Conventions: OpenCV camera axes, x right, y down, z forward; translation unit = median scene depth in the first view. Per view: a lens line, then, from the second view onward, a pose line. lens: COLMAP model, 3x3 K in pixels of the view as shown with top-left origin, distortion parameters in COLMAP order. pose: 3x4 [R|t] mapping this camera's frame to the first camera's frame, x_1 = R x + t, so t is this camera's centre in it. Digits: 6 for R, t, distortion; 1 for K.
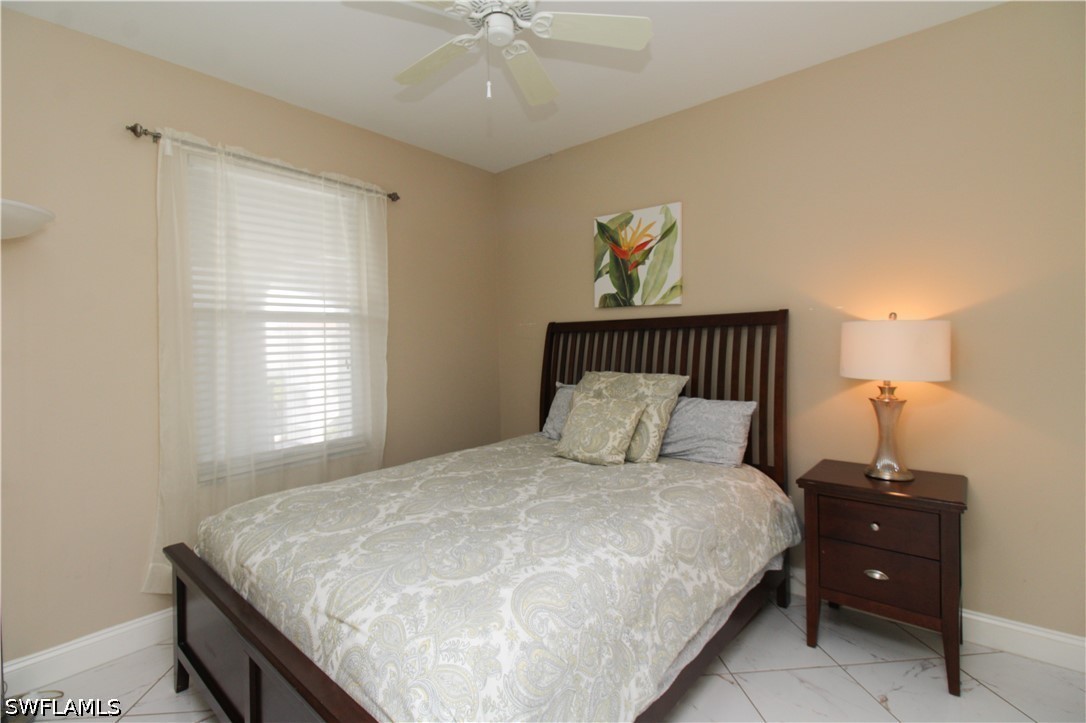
lens RADIAL K [[498.4, 0, 540.4], [0, 498.4, 346.5], [0, 0, 1]] dist [0.020518, -0.014021]
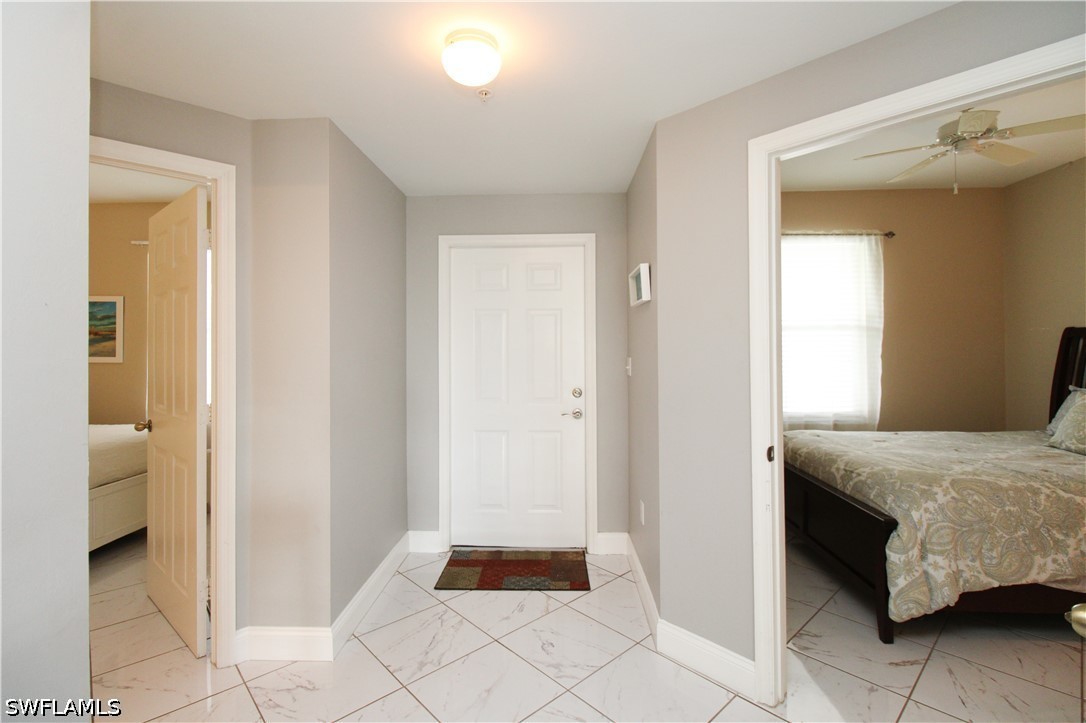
lens RADIAL K [[495.5, 0, 537.5], [0, 495.5, 343.9], [0, 0, 1]] dist [0.016897, -0.013513]
pose [[0.613151, 0.011593, -0.789881, 0.188357], [-0.016354, 0.999864, 0.001980, 0.001204], [0.789797, 0.011703, 0.613257, -0.568334]]
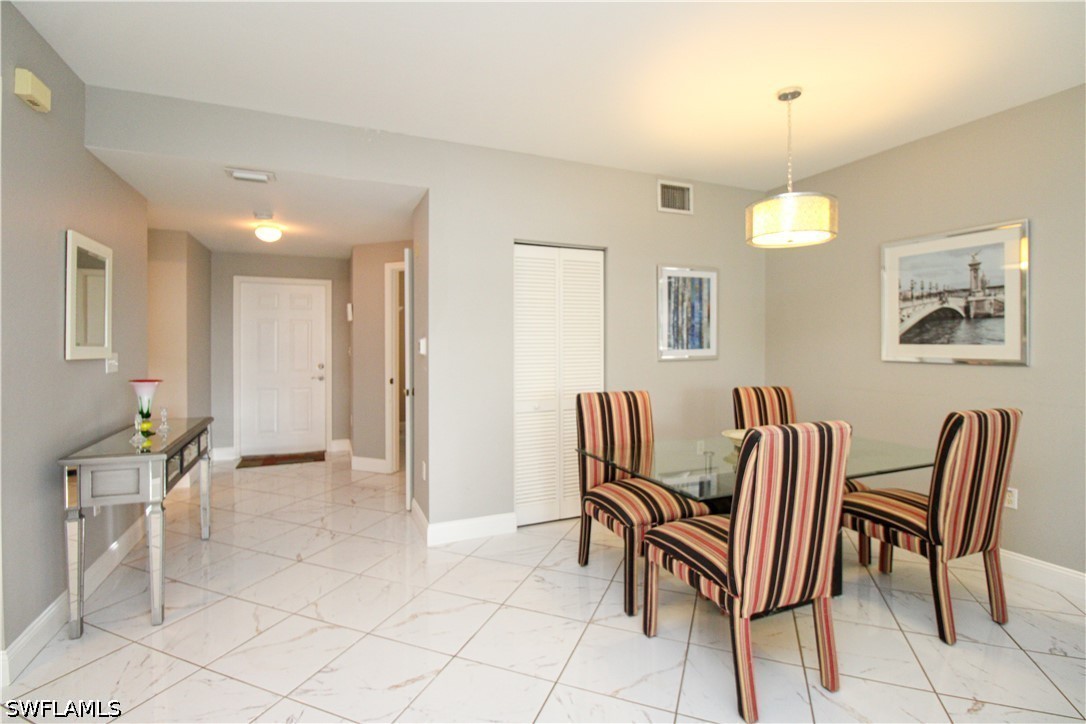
lens RADIAL K [[495.5, 0, 537.5], [0, 495.5, 344.4], [0, 0, 1]] dist [0.016897, -0.013513]
pose [[0.893388, 0.025884, -0.448541, 1.053984], [-0.026205, 0.999642, 0.005494, -0.011496], [0.448522, 0.006845, 0.893746, -1.225930]]
